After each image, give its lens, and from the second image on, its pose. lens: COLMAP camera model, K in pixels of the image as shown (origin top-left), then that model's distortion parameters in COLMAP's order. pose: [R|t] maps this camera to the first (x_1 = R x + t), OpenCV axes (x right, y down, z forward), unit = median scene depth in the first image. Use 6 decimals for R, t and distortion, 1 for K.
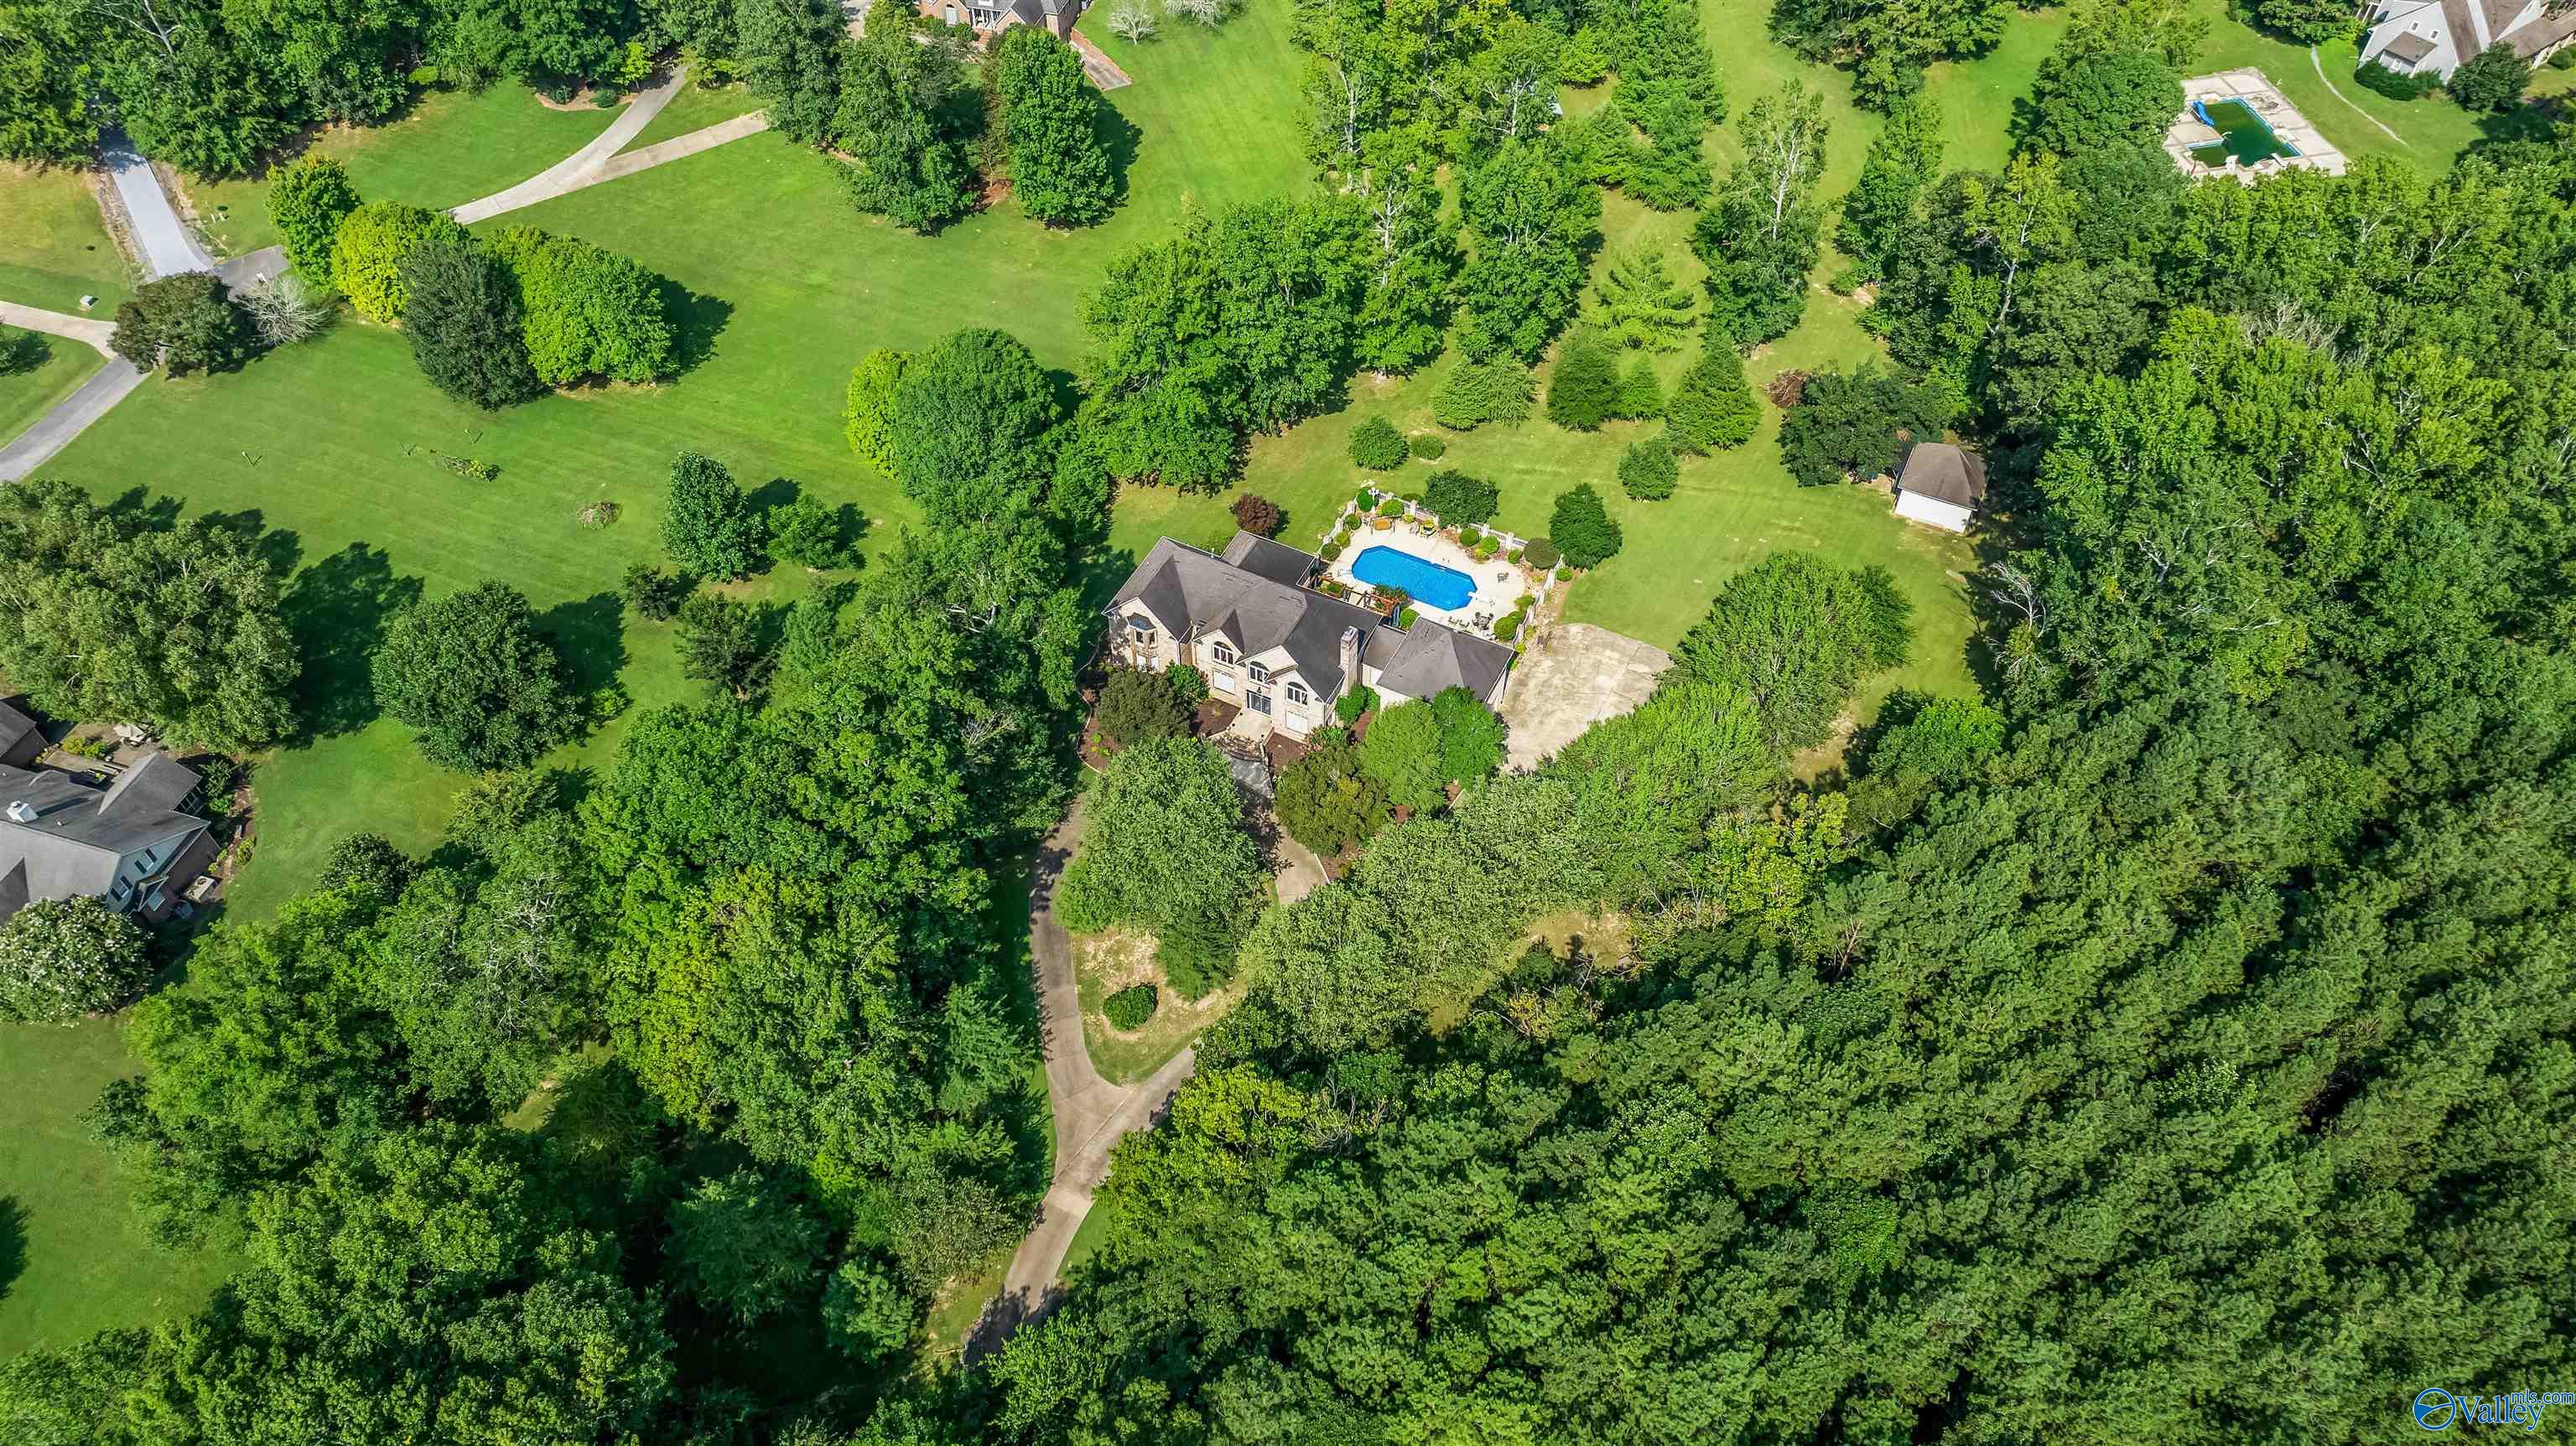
lens RADIAL K [[1733.9, 0, 1288.0], [0, 1733.9, 723.0], [0, 0, 1]] dist [-0.045798, 0.001892]
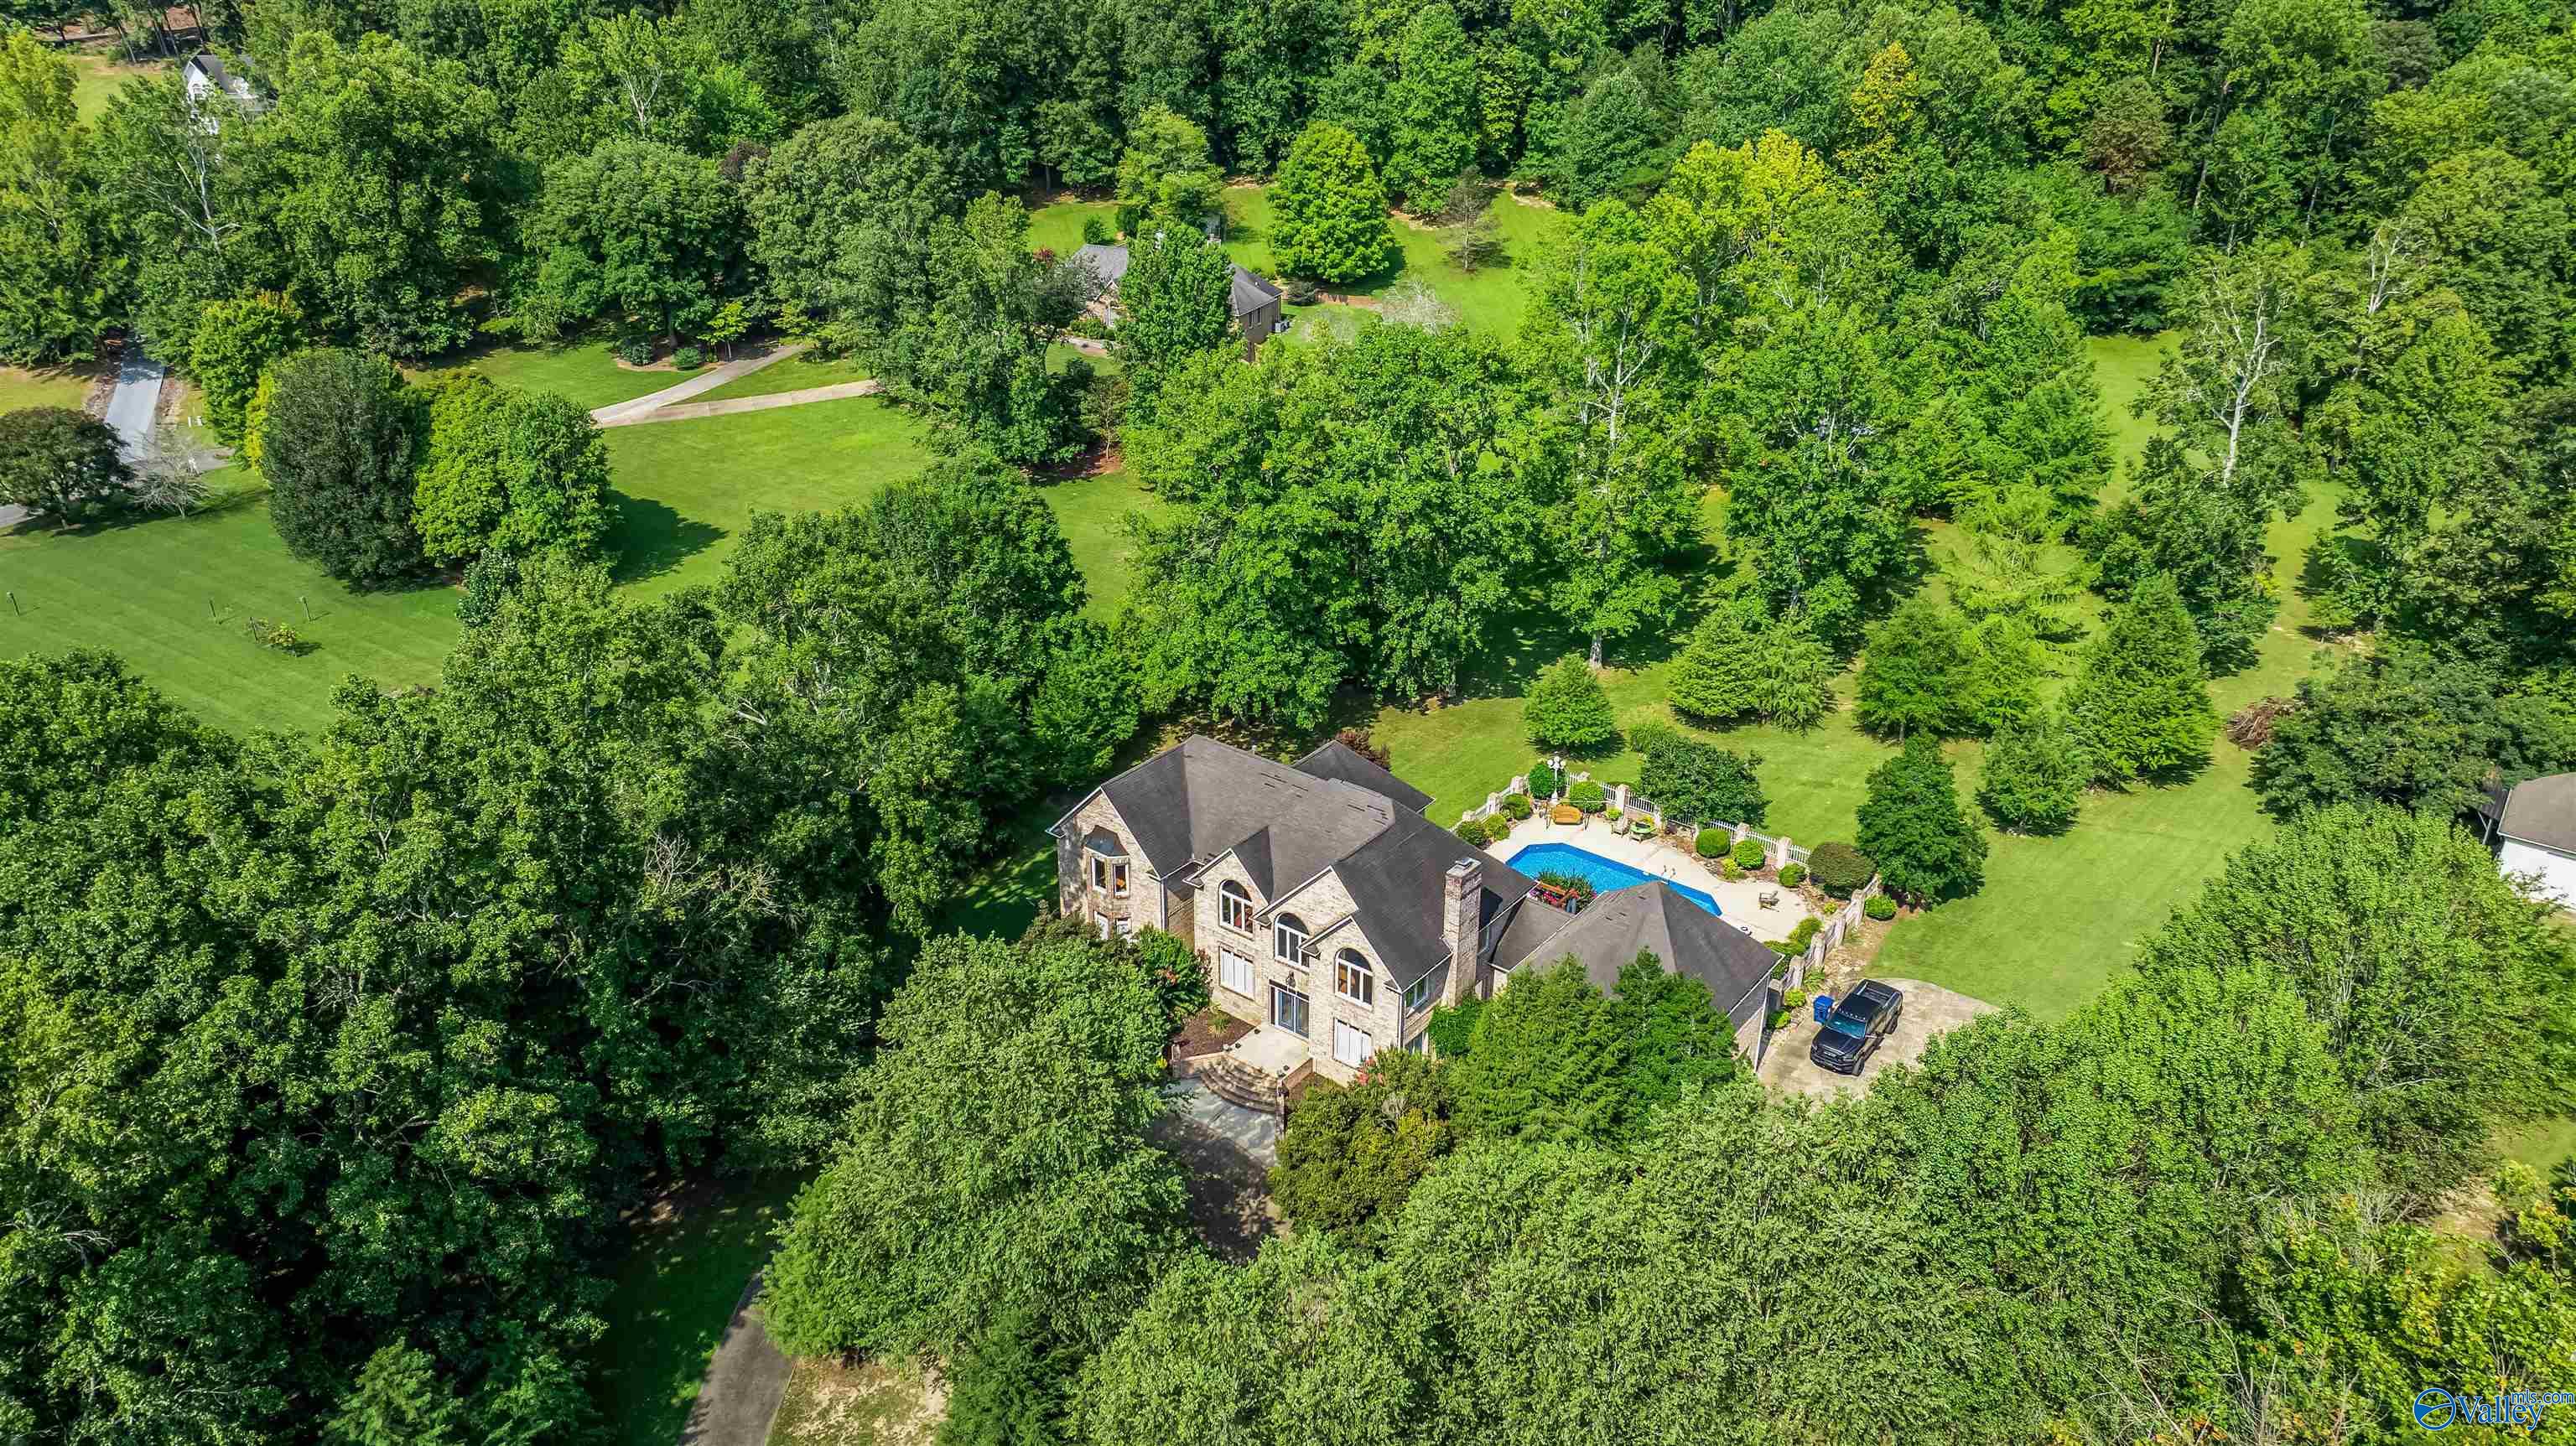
lens RADIAL K [[1796.8, 0, 1288.0], [0, 1796.8, 723.0], [0, 0, 1]] dist [-0.025681, -0.000611]
pose [[0.982446, 0.093678, -0.161320, 0.057996], [-0.149169, 0.913787, -0.377813, 0.106892], [0.112019, 0.395244, 0.911720, 0.418194]]
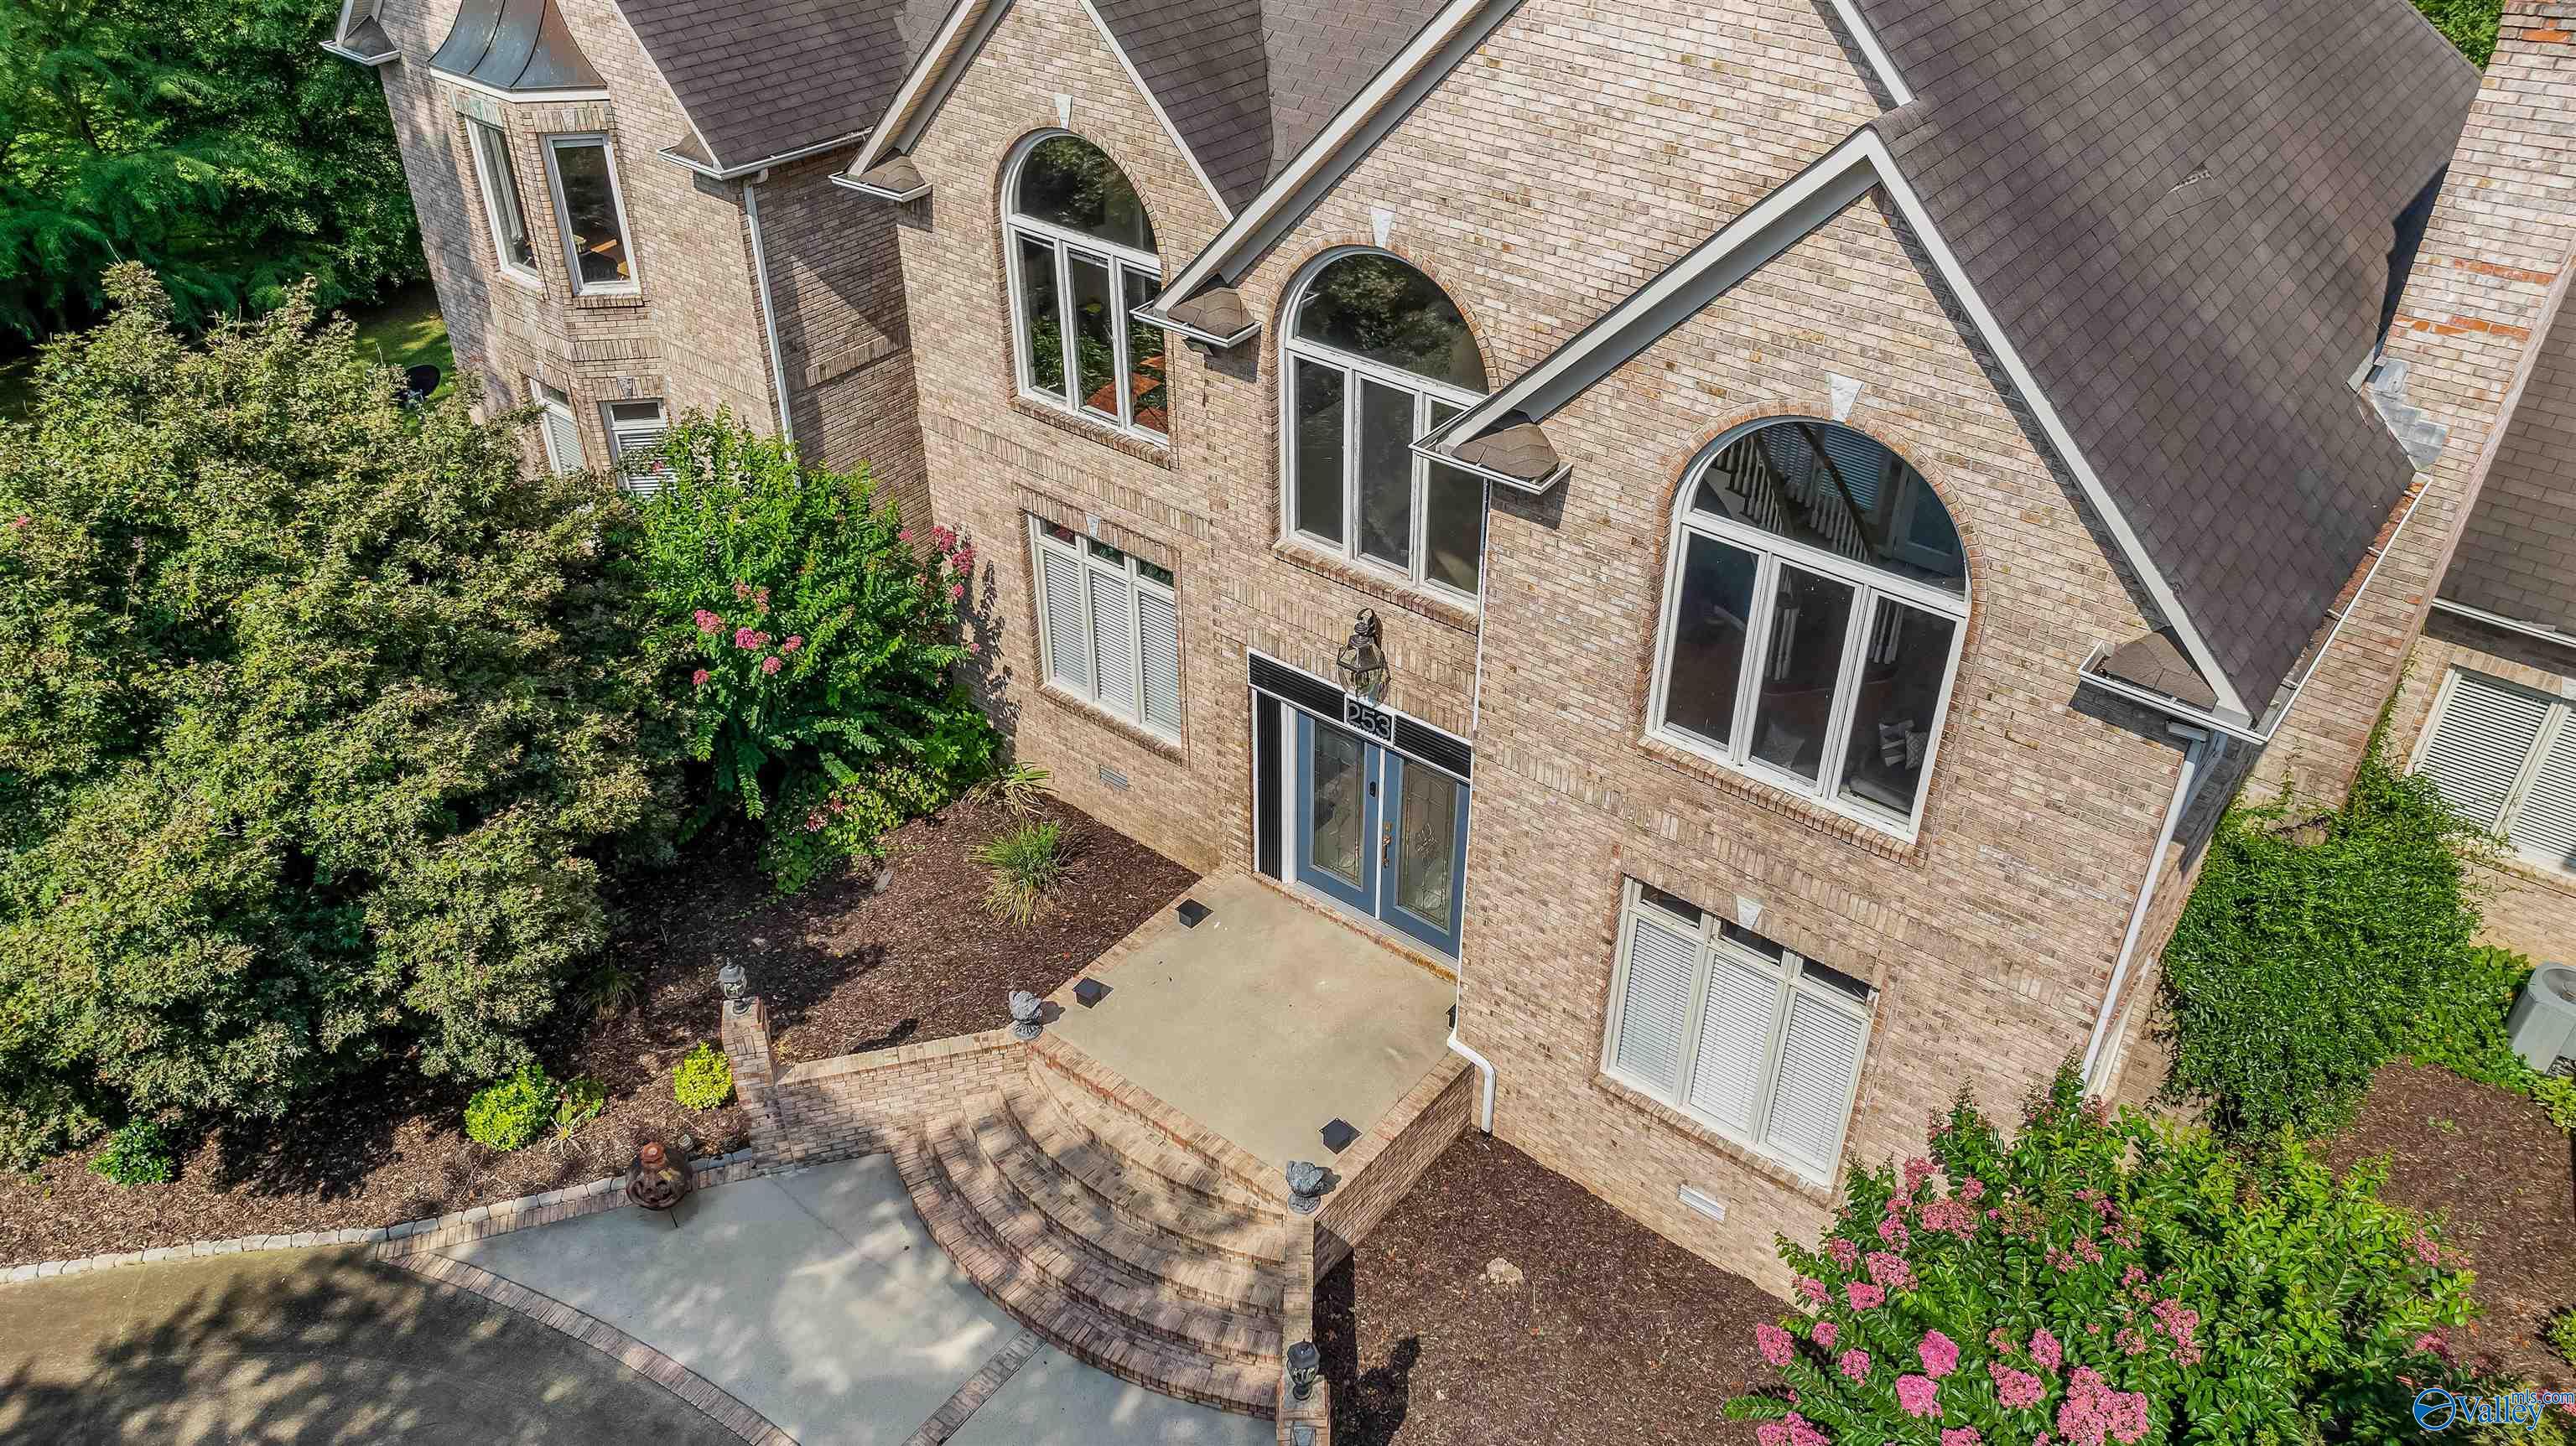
lens RADIAL K [[1796.8, 0, 1288.0], [0, 1796.8, 723.0], [0, 0, 1]] dist [-0.025681, -0.000611]
pose [[0.979646, 0.124769, -0.157248, -0.004326], [-0.159882, 0.958655, -0.235411, 0.008520], [0.121375, 0.255760, 0.959091, 0.815365]]
